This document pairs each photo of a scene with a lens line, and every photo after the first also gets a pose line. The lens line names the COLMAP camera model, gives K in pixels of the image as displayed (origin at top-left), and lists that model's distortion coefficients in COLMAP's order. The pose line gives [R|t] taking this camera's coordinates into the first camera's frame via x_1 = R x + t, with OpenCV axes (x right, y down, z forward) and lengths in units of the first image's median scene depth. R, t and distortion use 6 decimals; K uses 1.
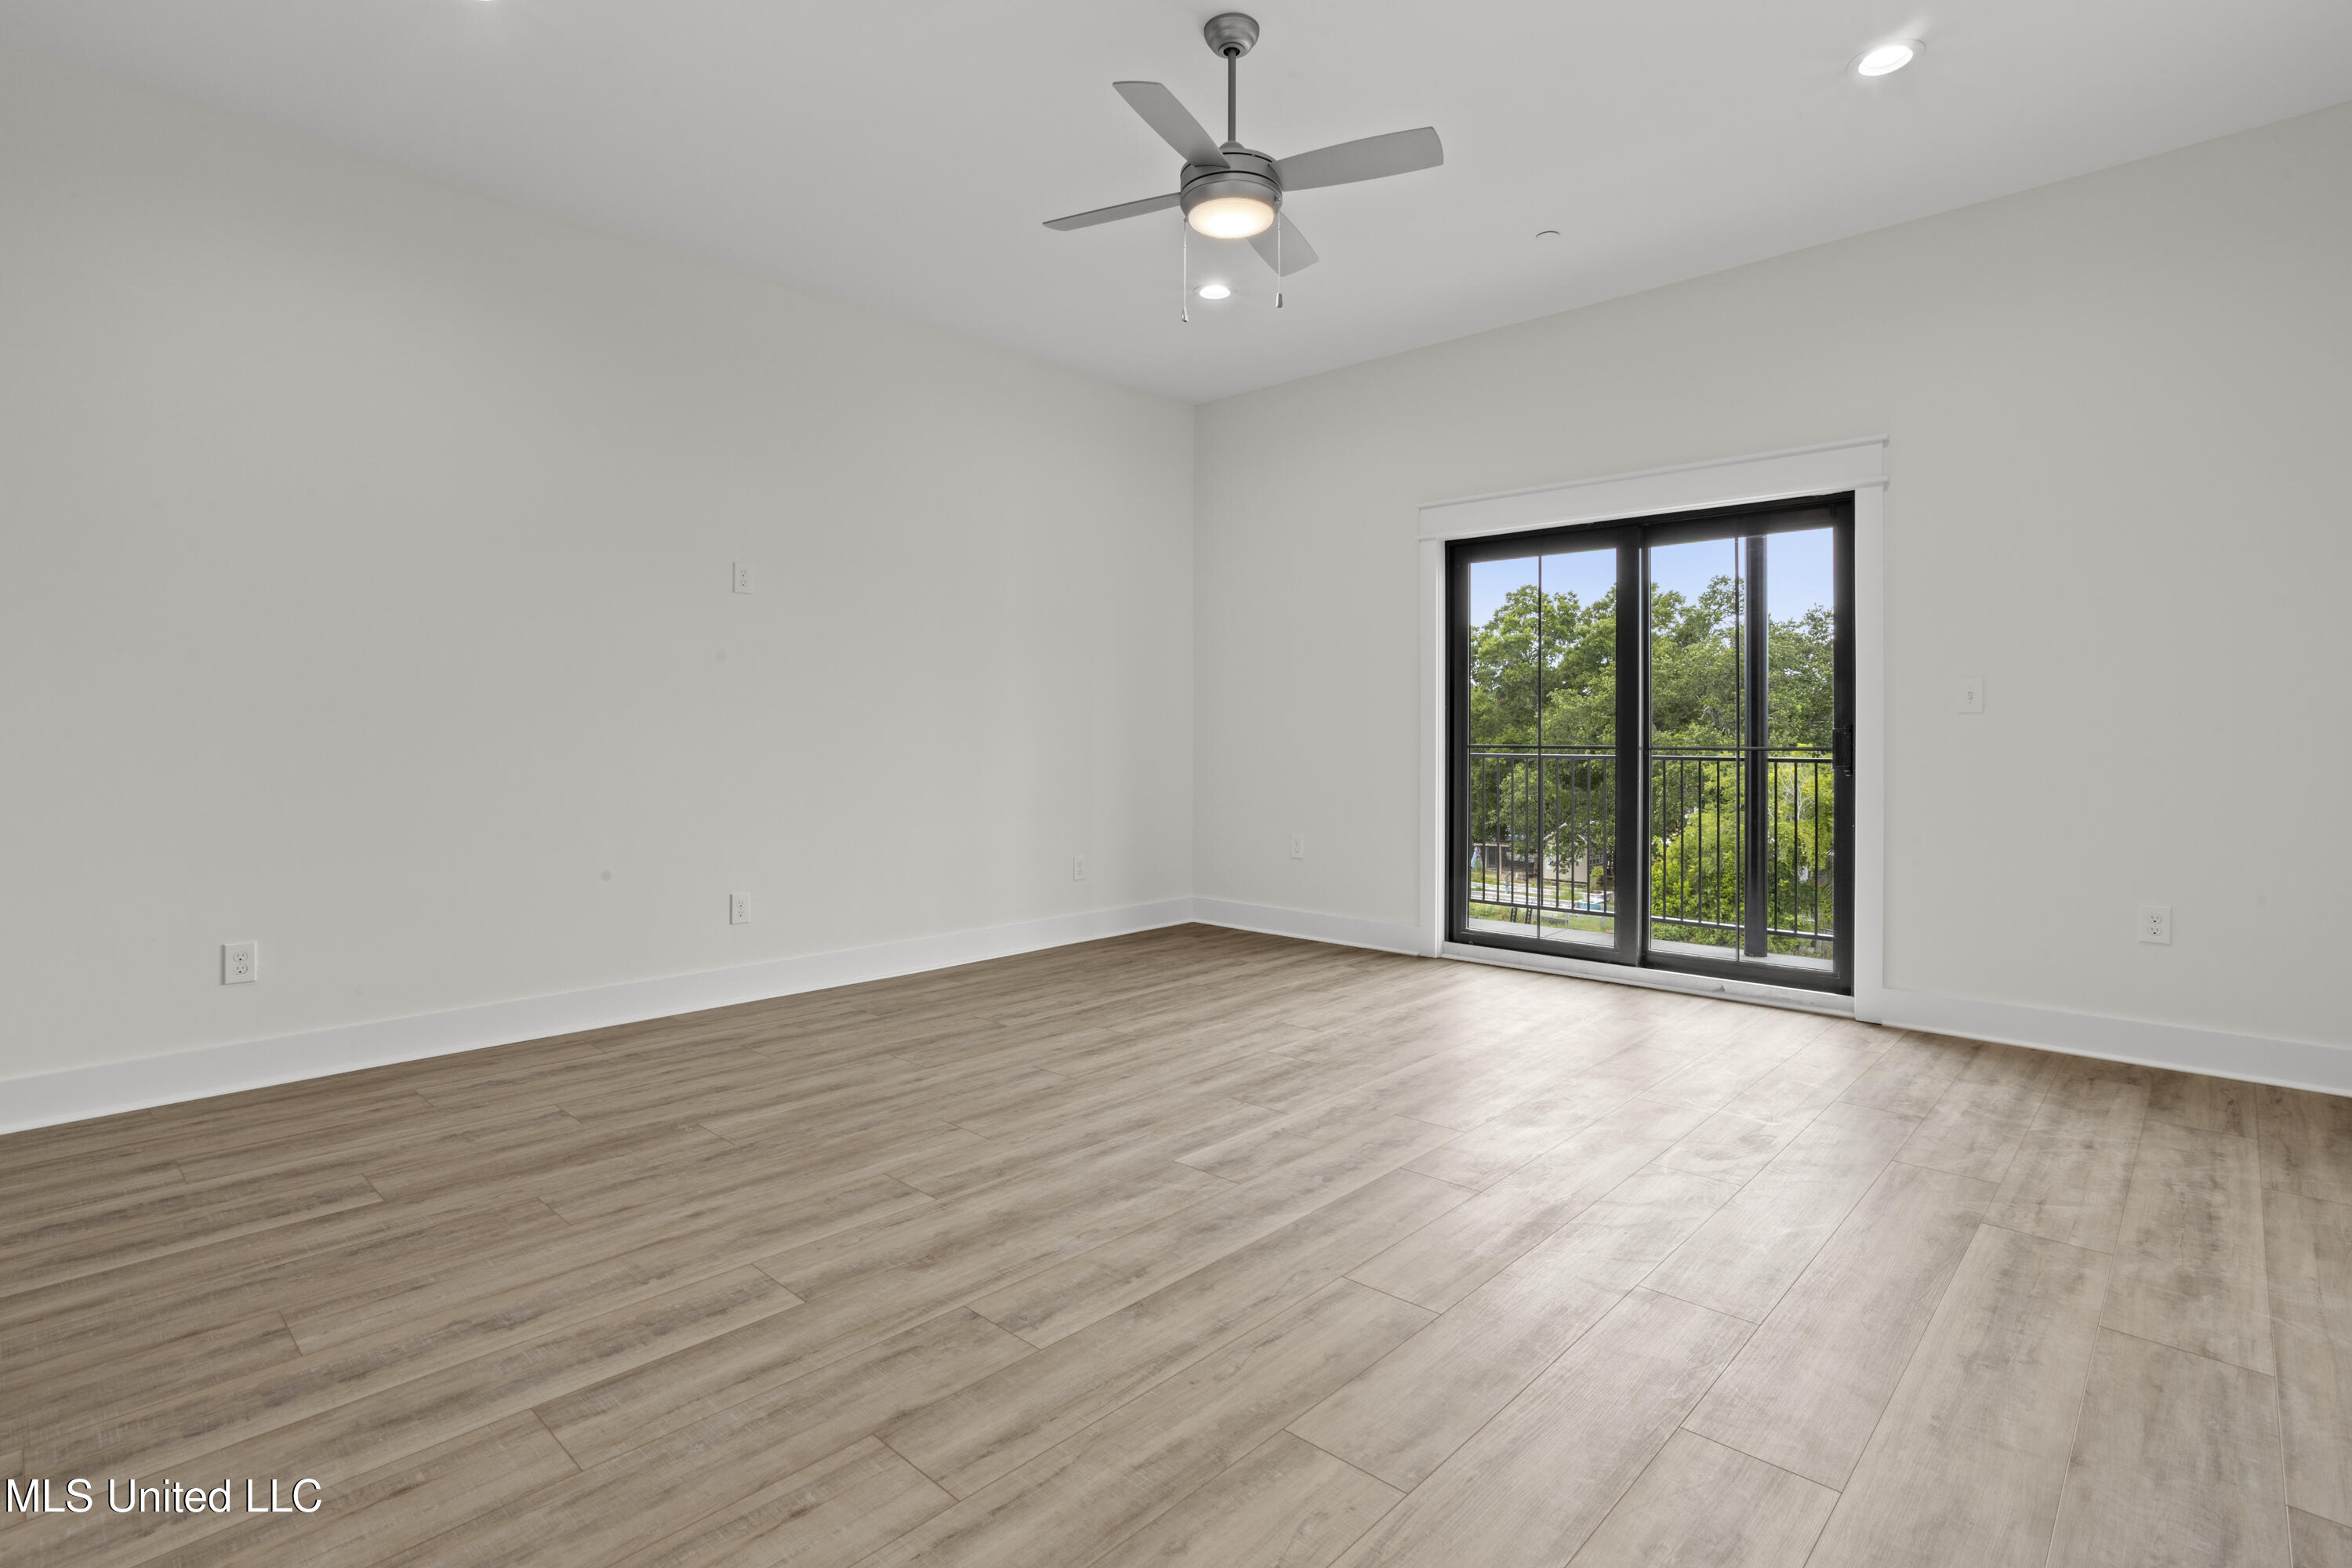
lens RADIAL K [[1143.9, 0, 1166.6], [0, 1143.9, 752.3], [0, 0, 1]] dist [-0.046515, 0.023325]
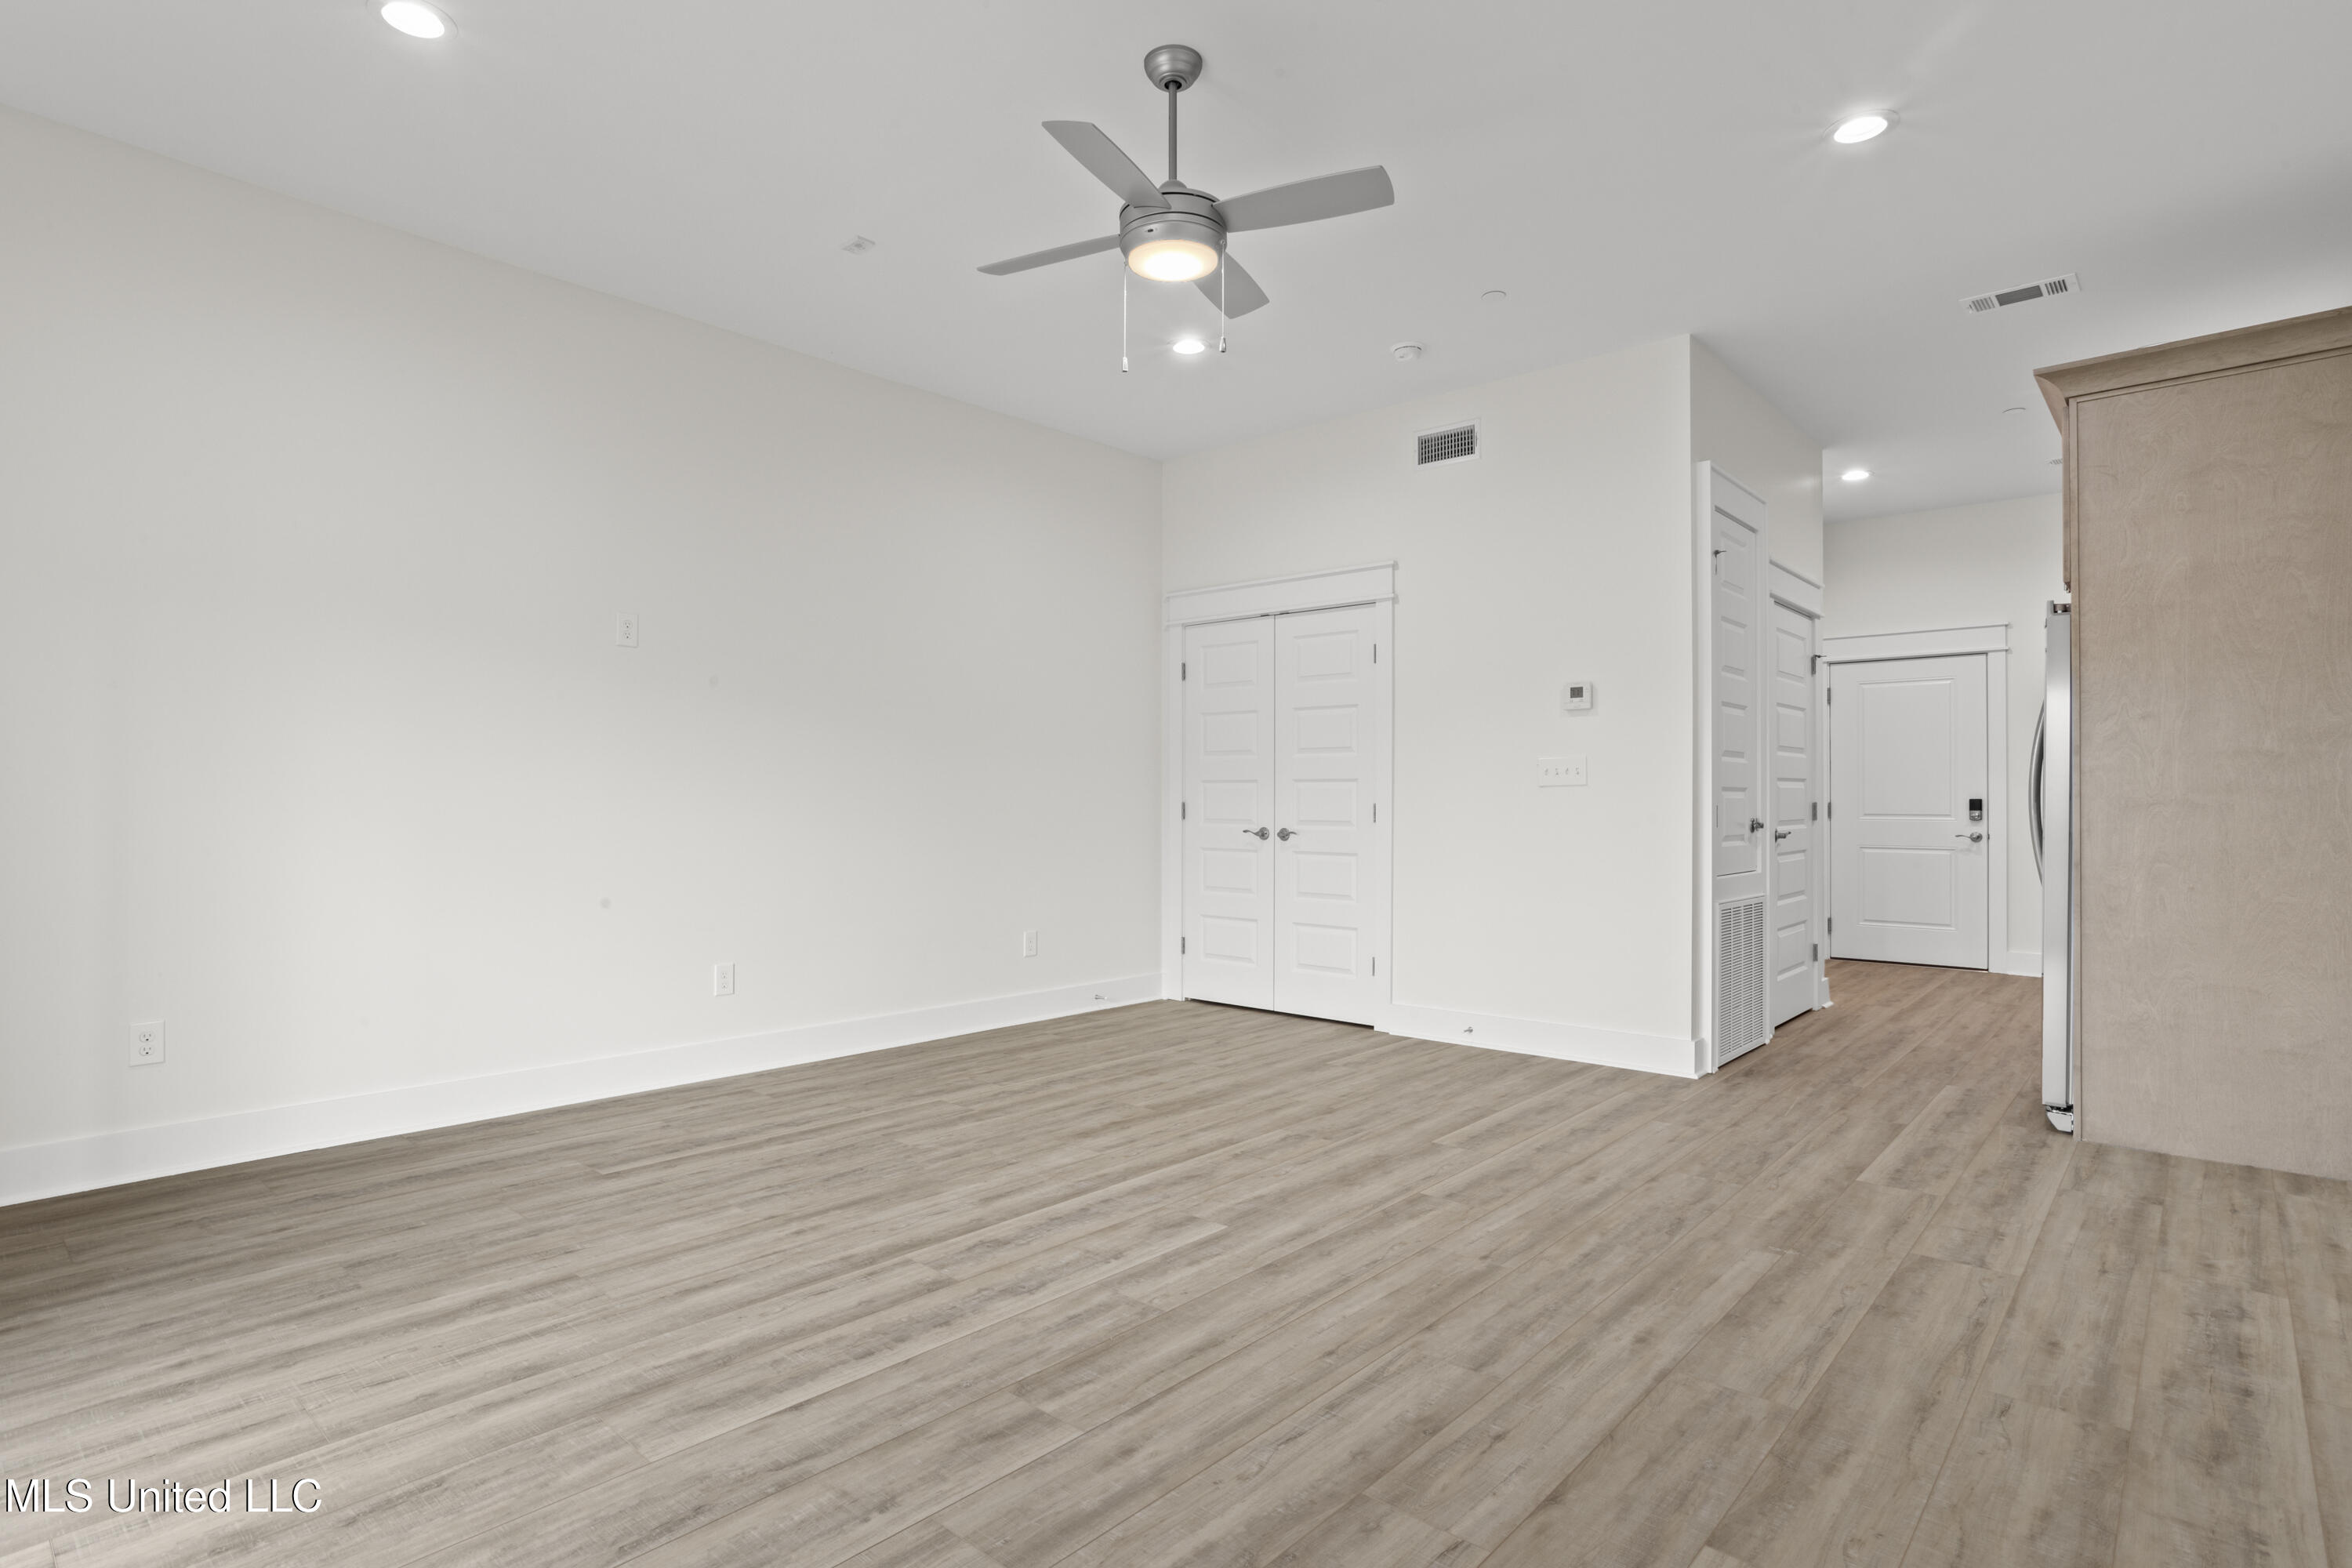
lens RADIAL K [[1180.0, 0, 1159.9], [0, 1180.0, 789.4], [0, 0, 1]] dist [-0.055115, 0.022710]
pose [[-0.999812, -0.002251, -0.019248, 0.089476], [-0.002481, 0.999926, 0.011893, -0.042165], [0.019220, 0.011939, -0.999744, 2.091922]]
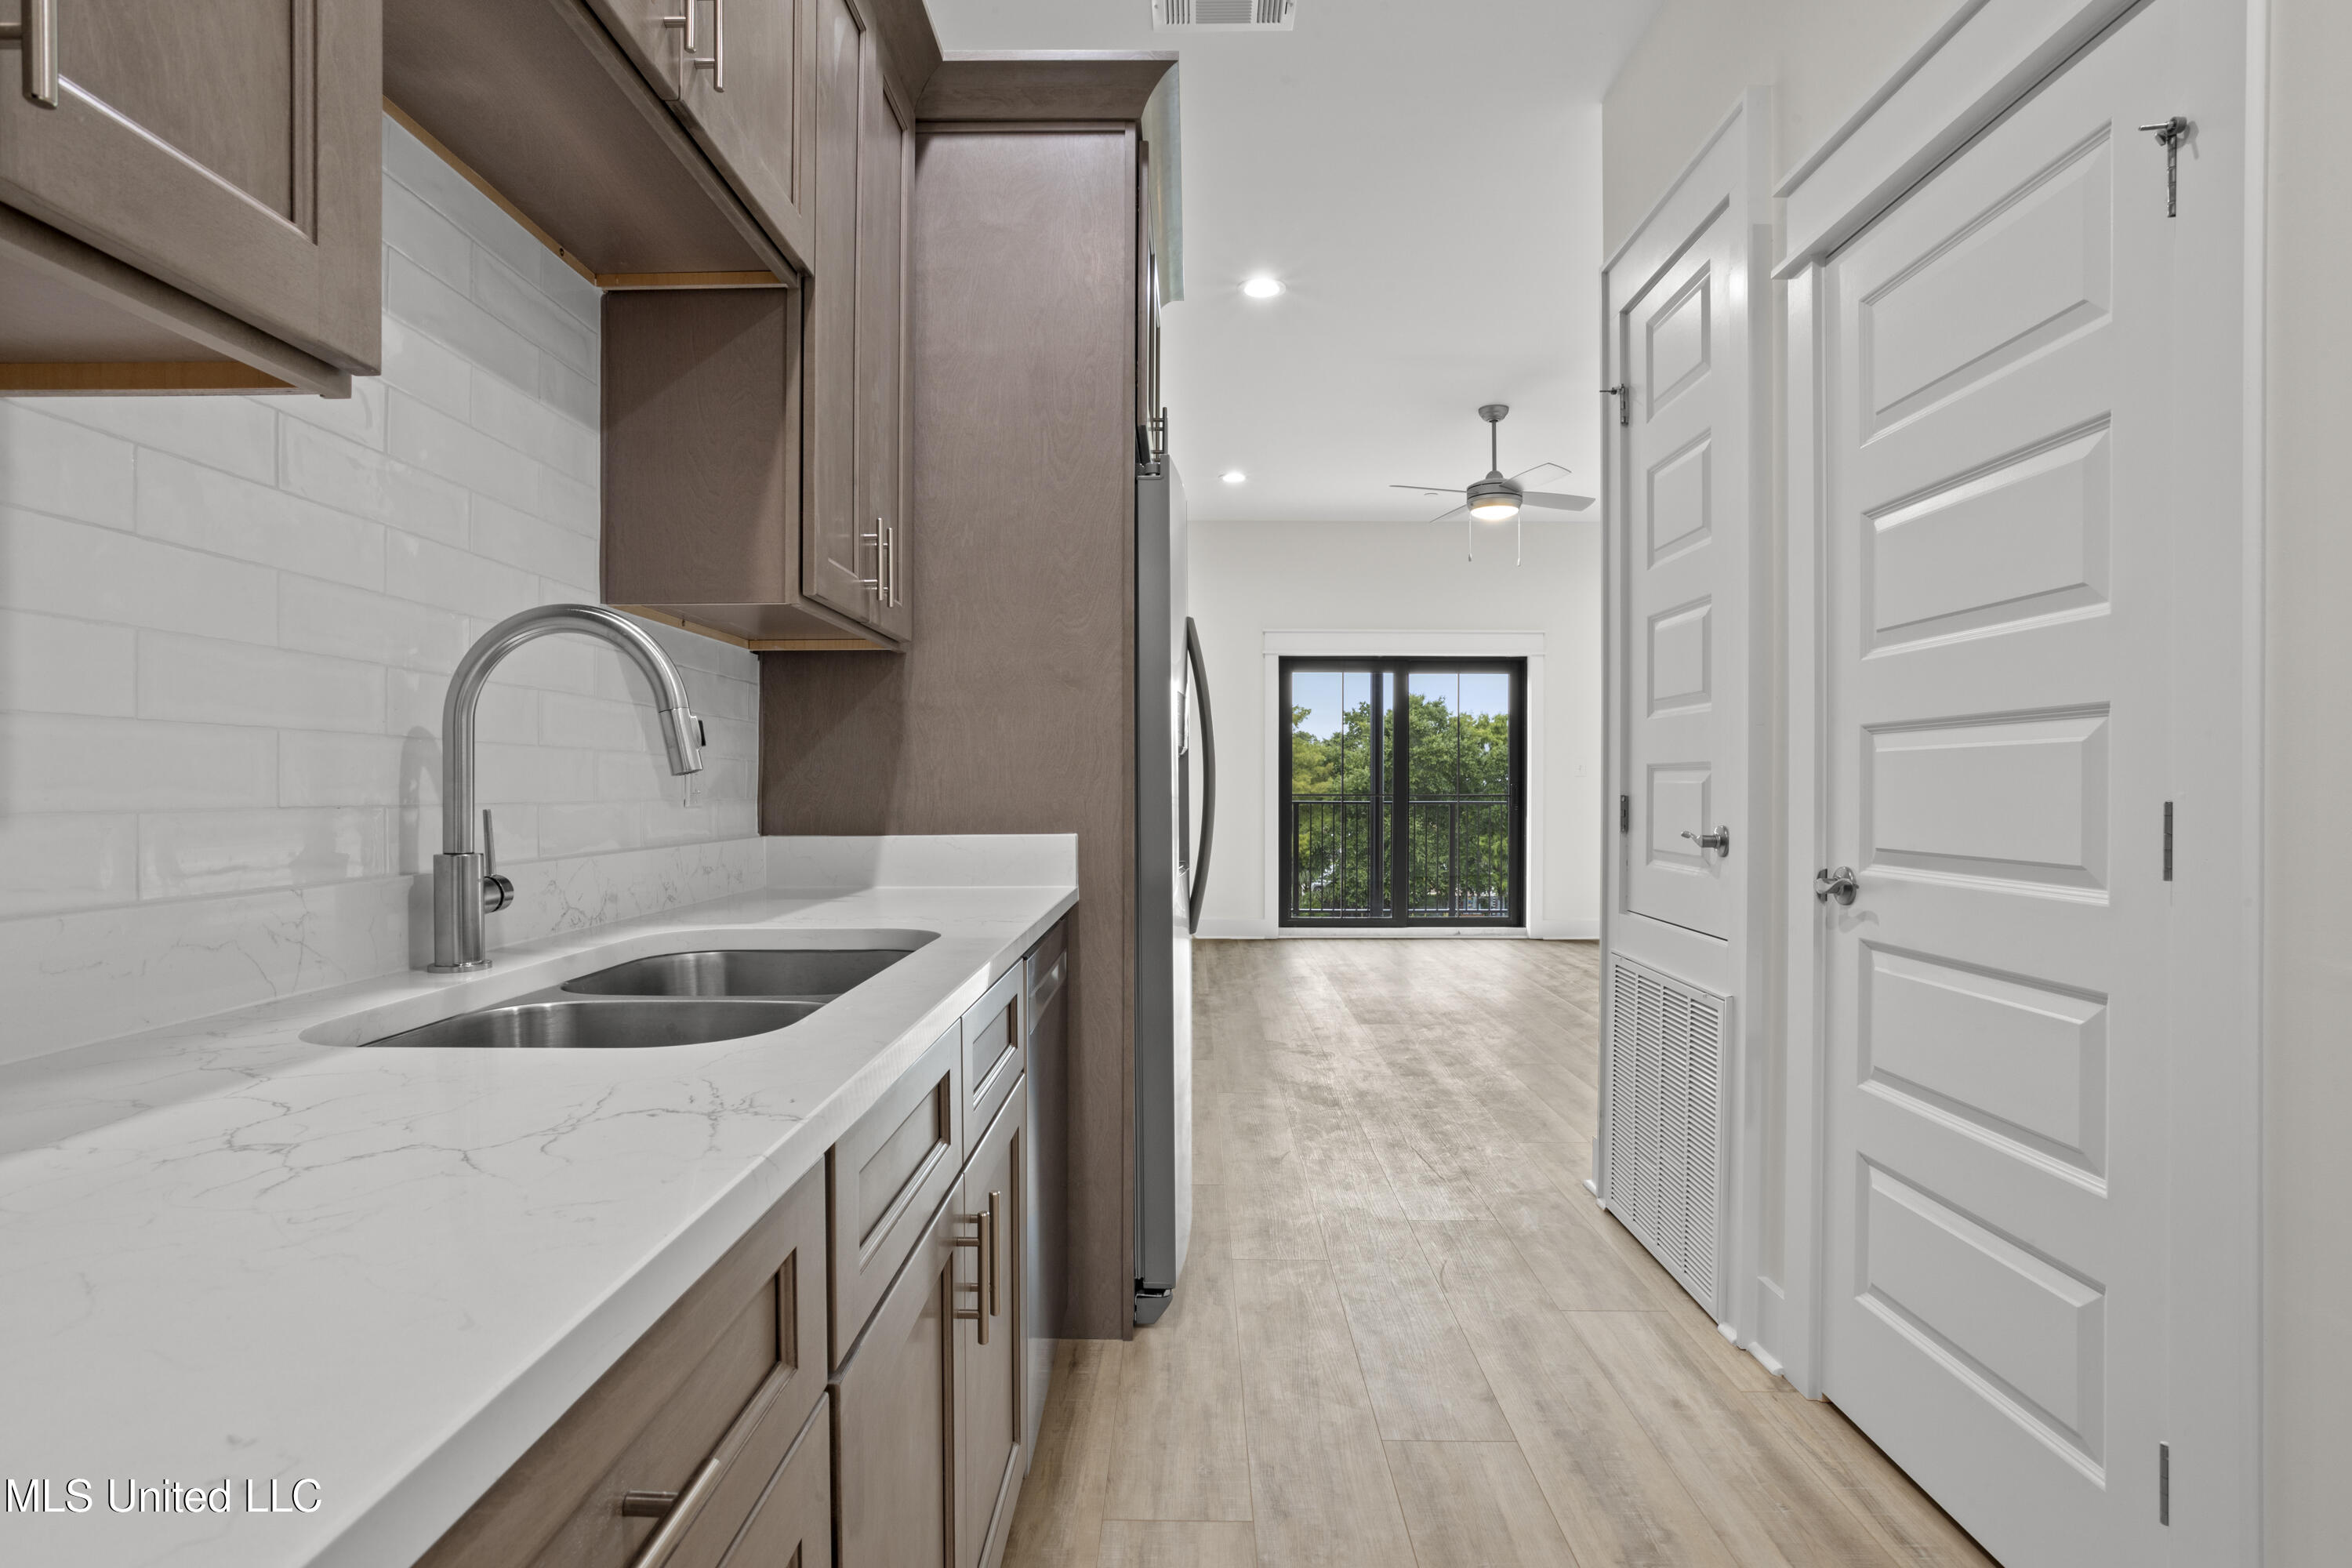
lens RADIAL K [[1180.0, 0, 1159.9], [0, 1180.0, 789.4], [0, 0, 1]] dist [-0.055115, 0.022710]
pose [[0.740432, -0.001147, 0.672131, -1.735164], [0.009848, 0.999910, -0.009142, 0.001945], [-0.672059, 0.013388, 0.740376, -0.056766]]
